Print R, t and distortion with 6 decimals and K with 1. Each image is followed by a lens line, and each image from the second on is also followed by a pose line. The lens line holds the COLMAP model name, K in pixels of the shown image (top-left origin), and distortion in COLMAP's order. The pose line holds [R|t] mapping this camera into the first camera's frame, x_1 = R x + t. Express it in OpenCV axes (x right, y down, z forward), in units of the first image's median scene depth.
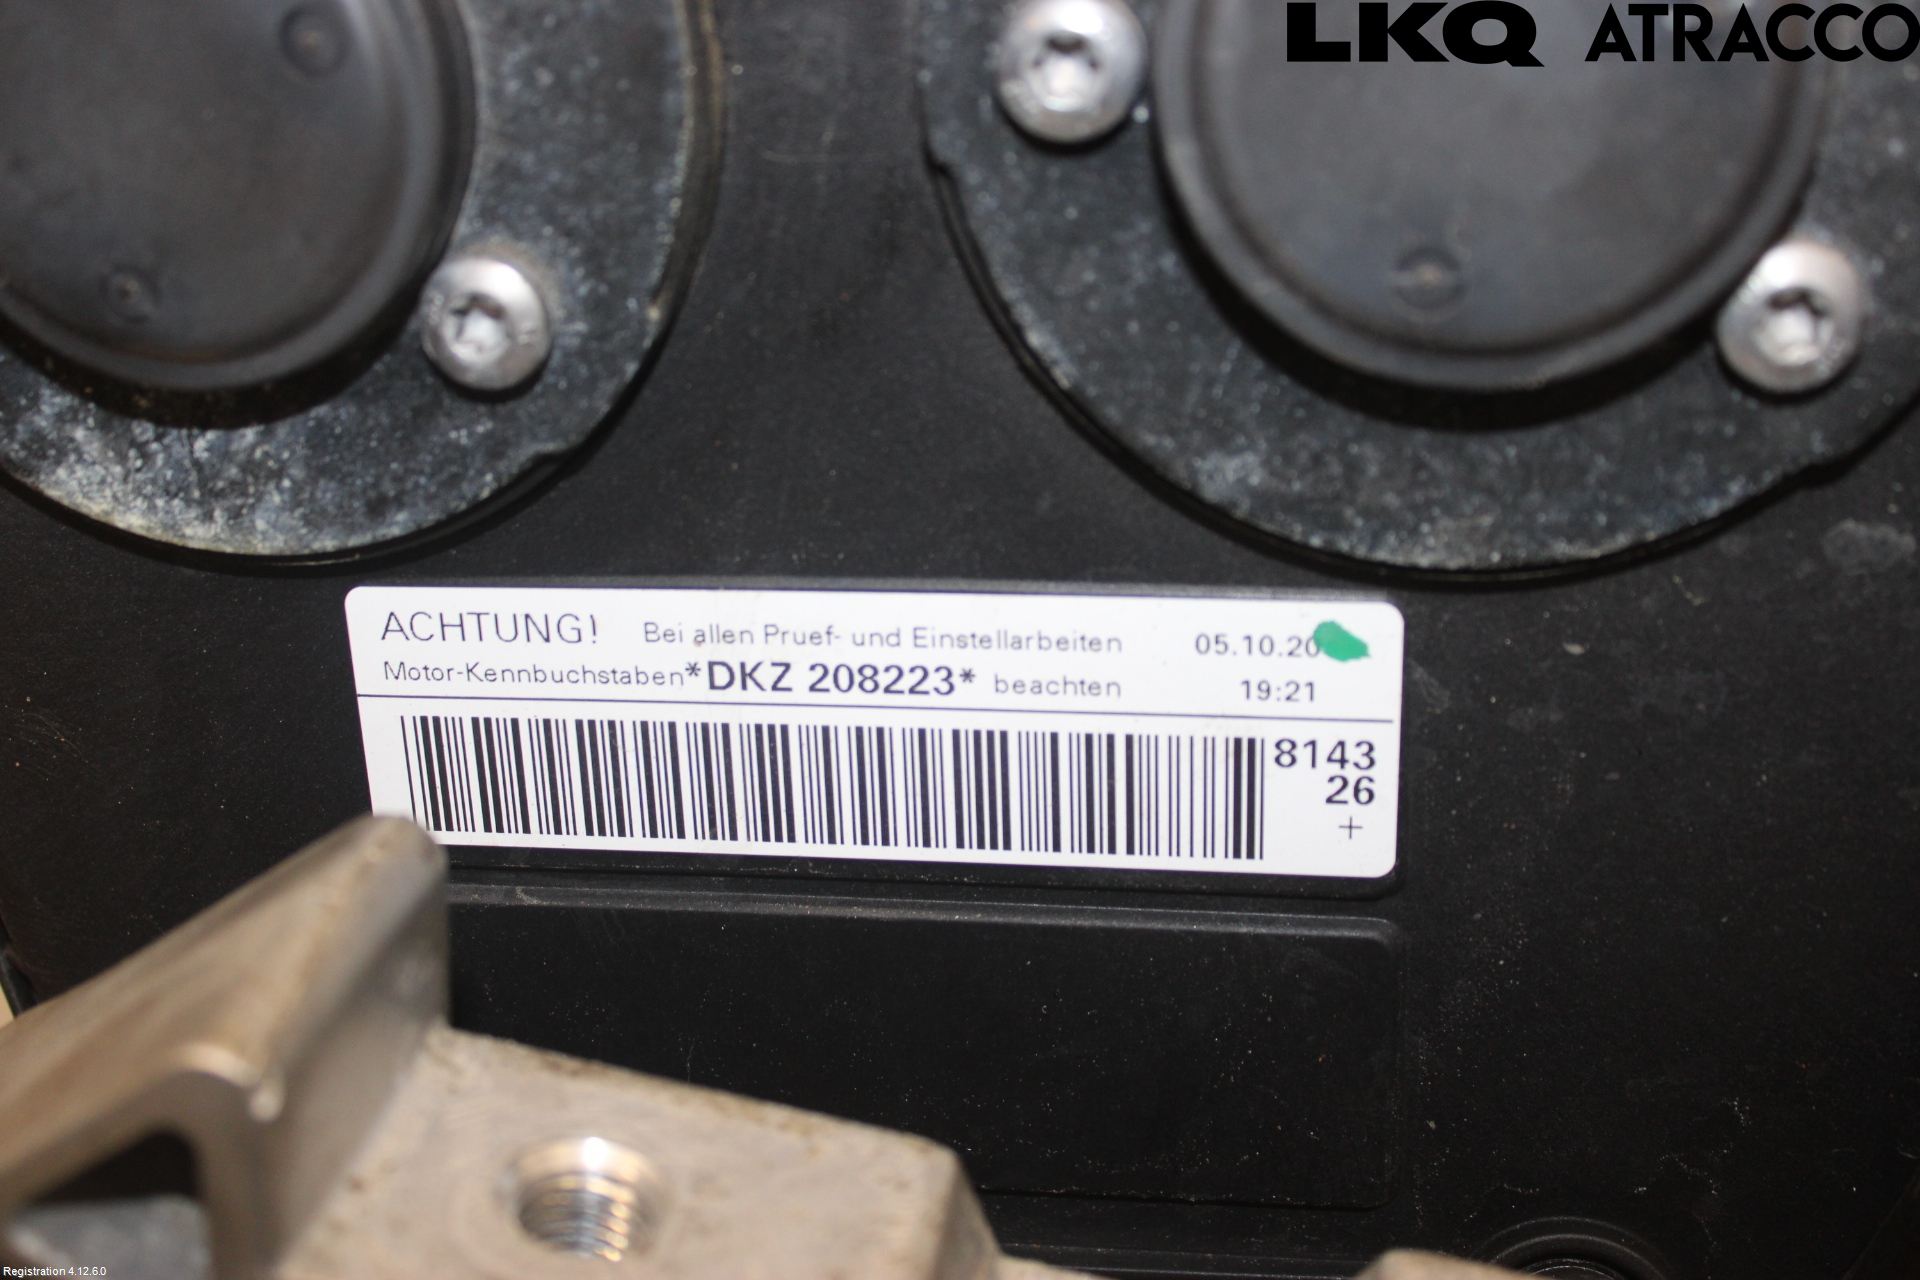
lens RADIAL K [[2247.2, 0, 959.0], [0, 2247.2, 640.6], [0, 0, 1]] dist [-0.072651, 0.000000]
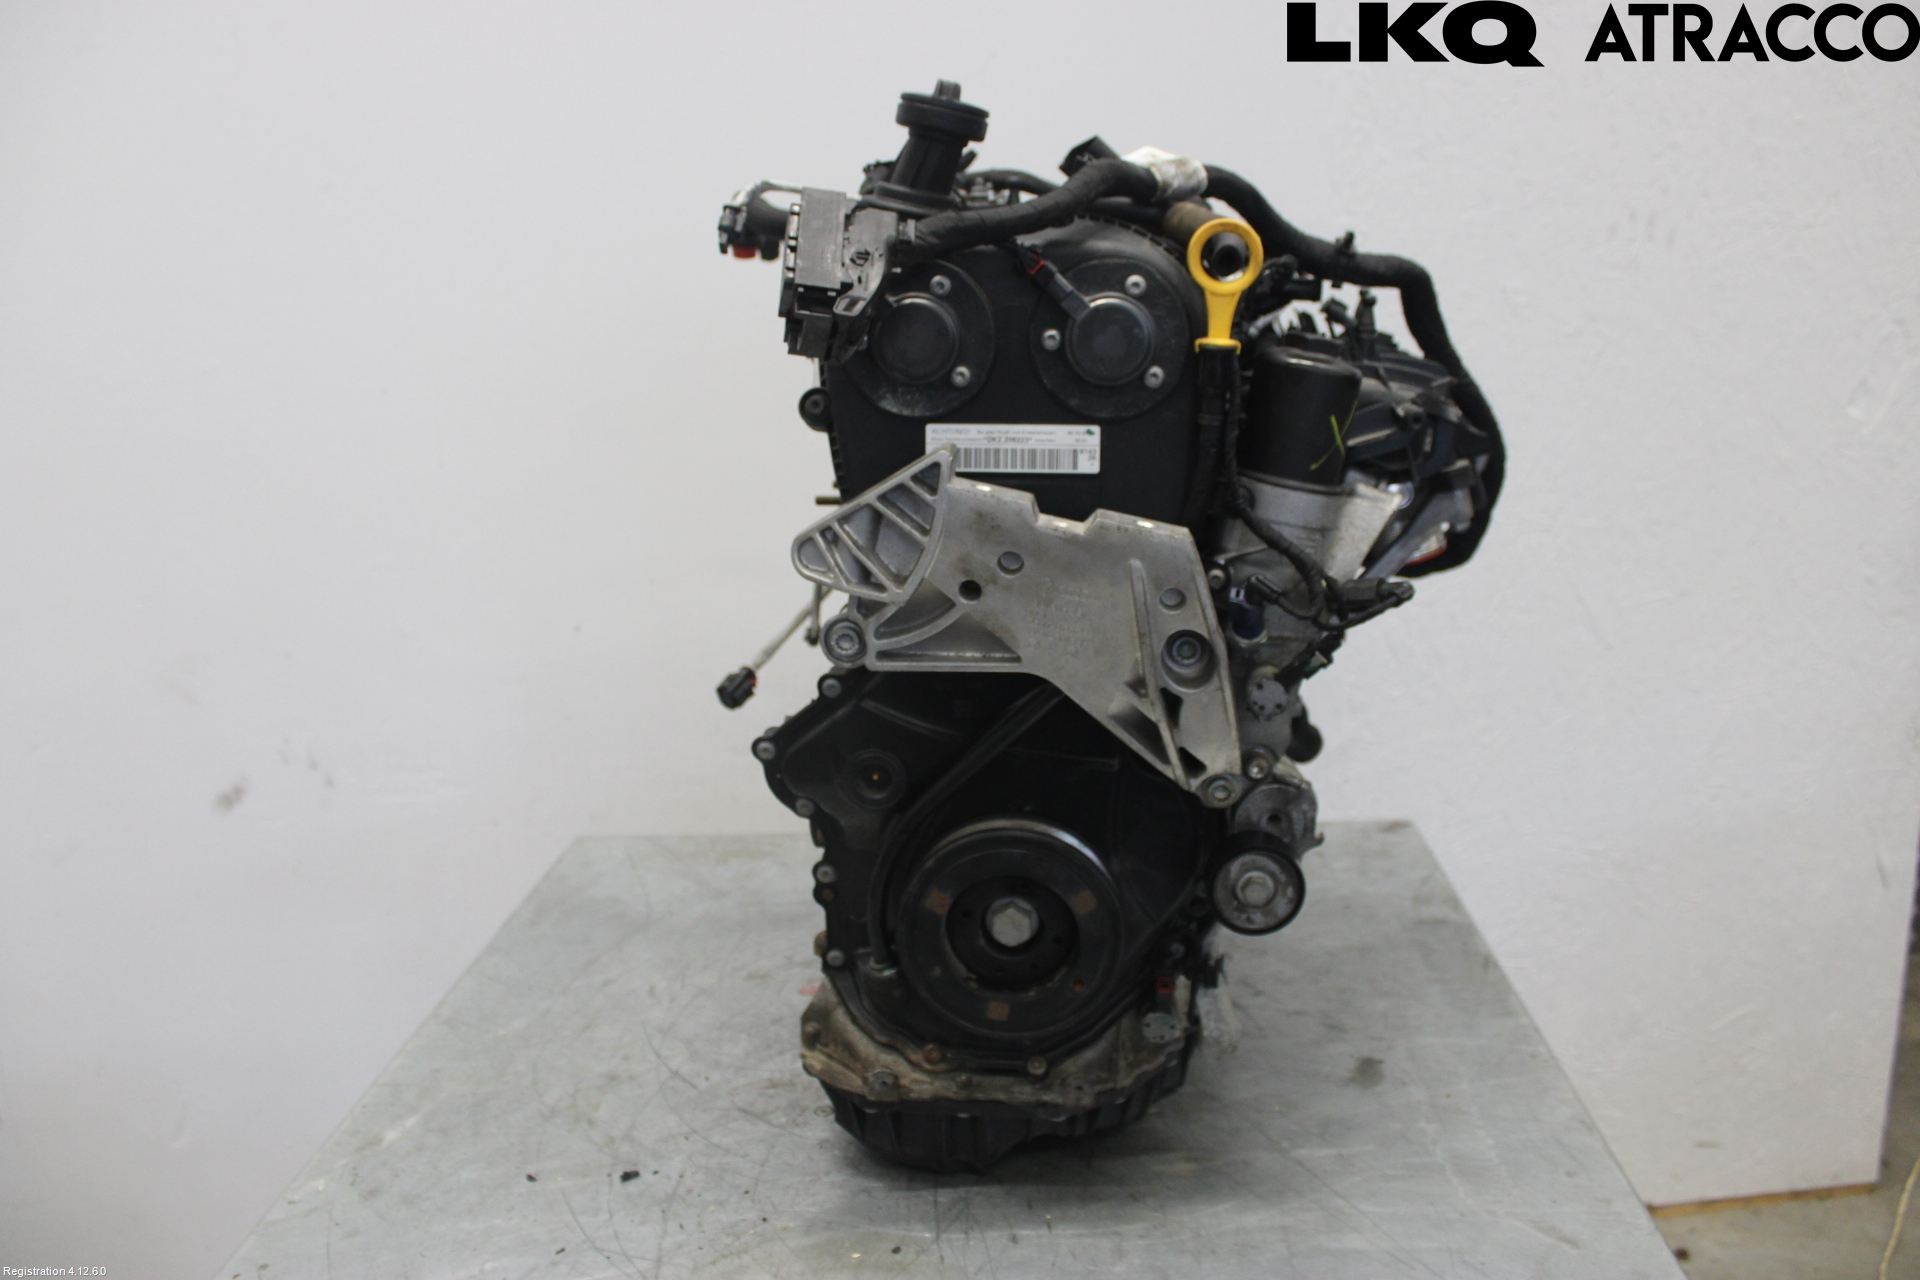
lens RADIAL K [[1613.0, 0, 959.7], [0, 1613.0, 638.8], [0, 0, 1]] dist [0.004125, 0.007966]
pose [[0.997388, 0.021505, 0.068961, -0.488793], [-0.012586, 0.991791, -0.127247, 1.137263], [-0.071132, 0.126047, 0.989471, -3.334555]]
